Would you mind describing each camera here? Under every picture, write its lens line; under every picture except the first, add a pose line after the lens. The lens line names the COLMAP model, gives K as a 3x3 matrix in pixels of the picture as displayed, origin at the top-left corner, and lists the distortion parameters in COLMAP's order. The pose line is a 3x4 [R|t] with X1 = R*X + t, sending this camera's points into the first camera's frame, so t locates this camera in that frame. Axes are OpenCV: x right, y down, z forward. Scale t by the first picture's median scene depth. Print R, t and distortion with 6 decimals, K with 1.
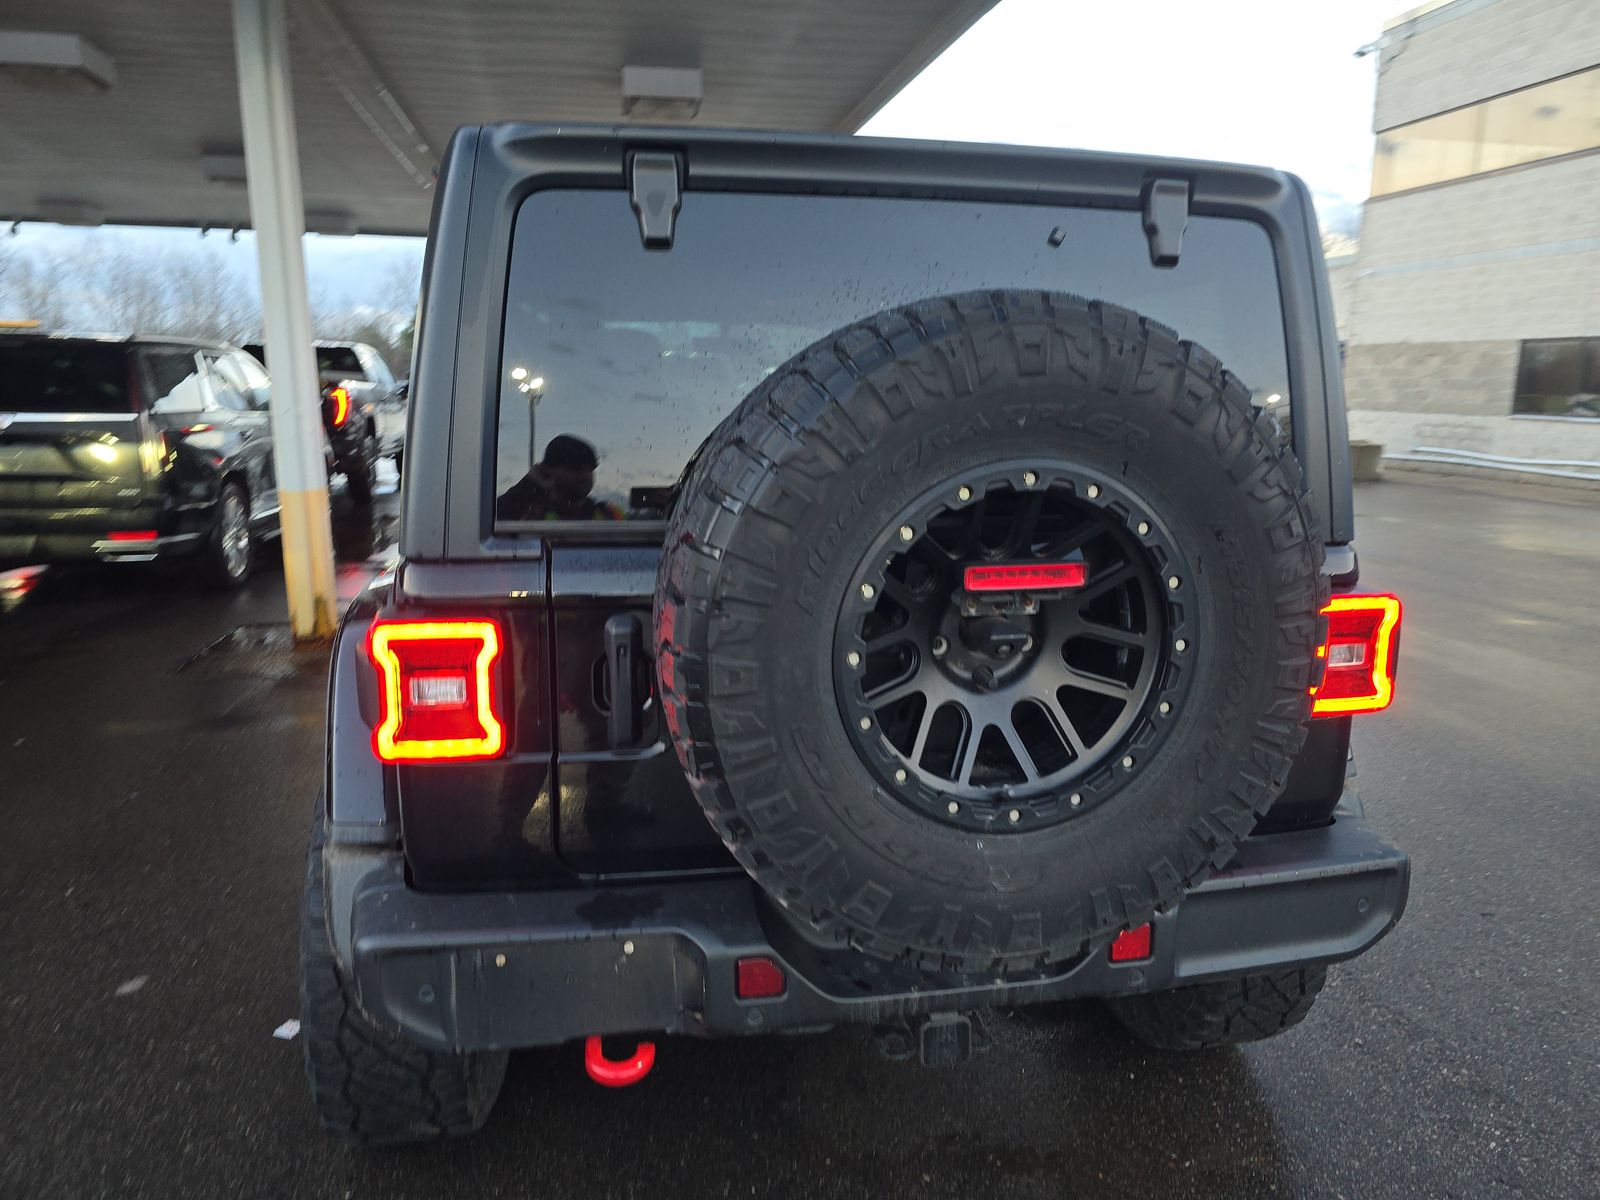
lens RADIAL K [[1100.1, 0, 811.1], [0, 1100.1, 603.6], [0, 0, 1]] dist [0.067525, -0.049432]
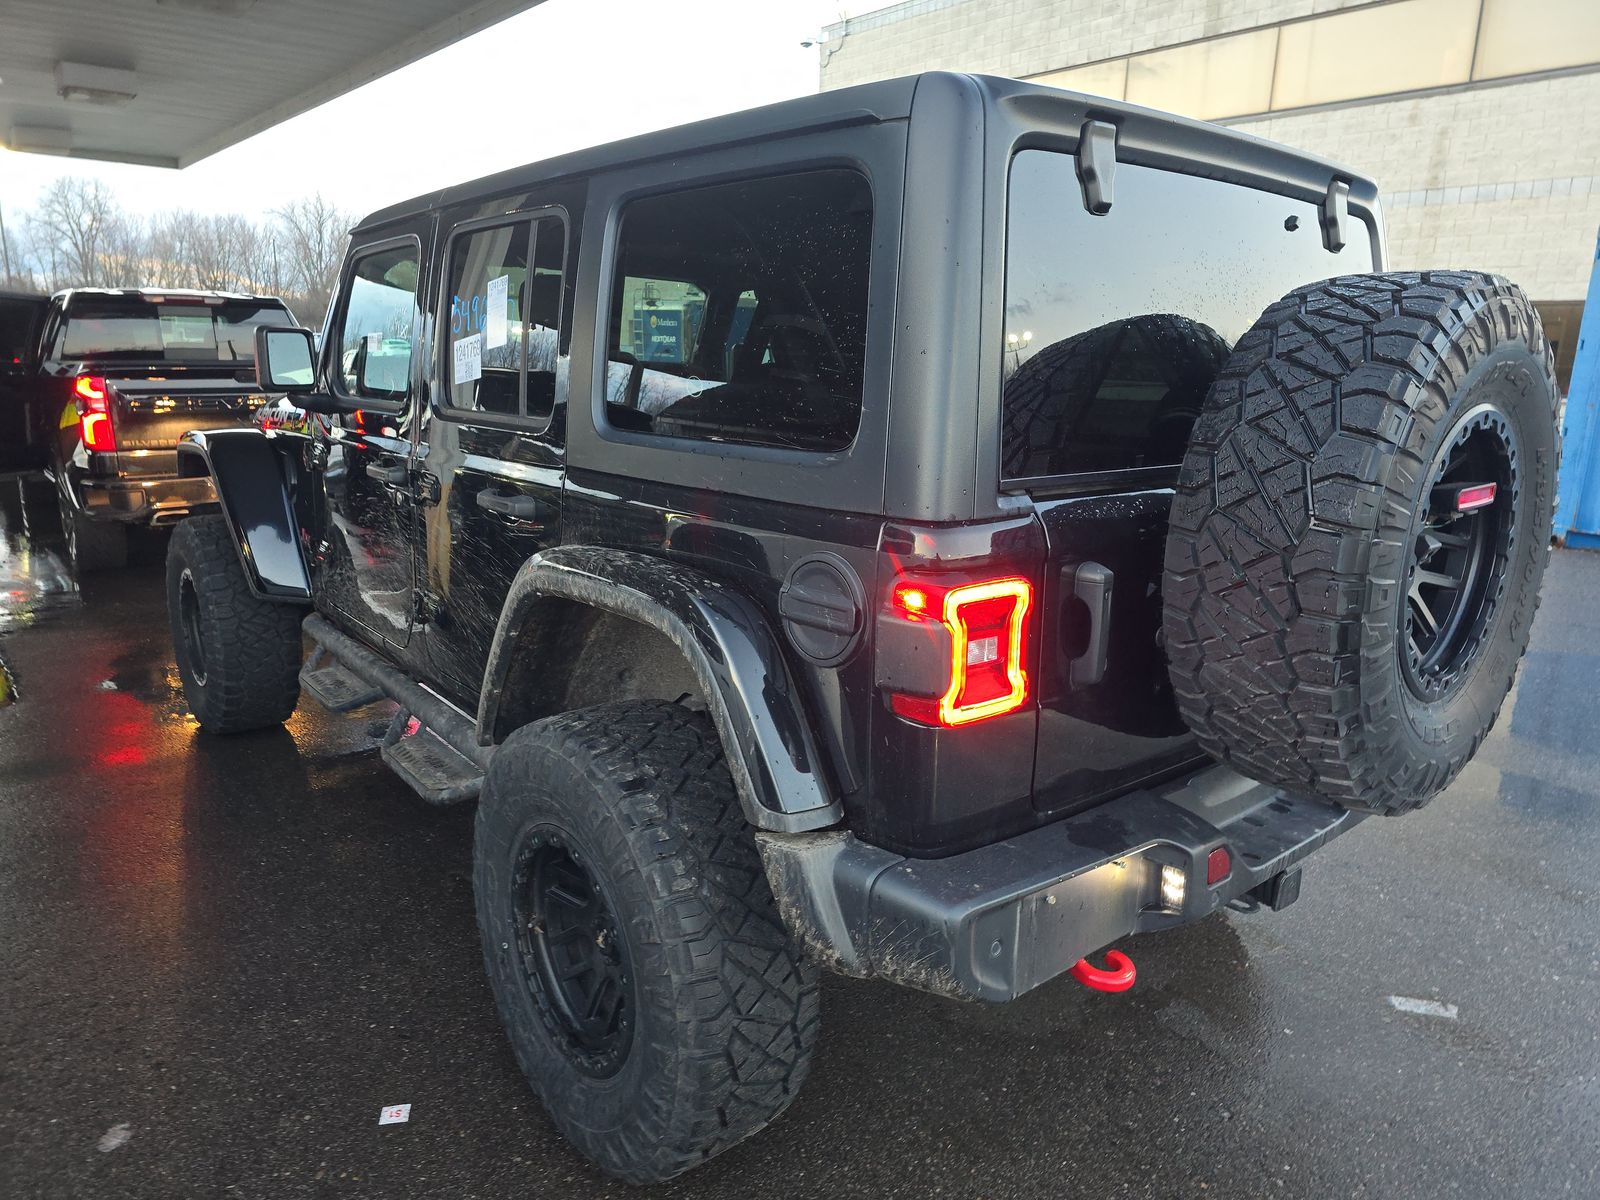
lens RADIAL K [[1100.1, 0, 831.3], [0, 1100.1, 607.3], [0, 0, 1]] dist [0.067525, -0.049432]
pose [[0.868108, -0.106520, 0.484812, -0.928052], [0.086853, 0.994232, 0.062927, -0.035885], [-0.488718, -0.012520, 0.872352, 0.195416]]
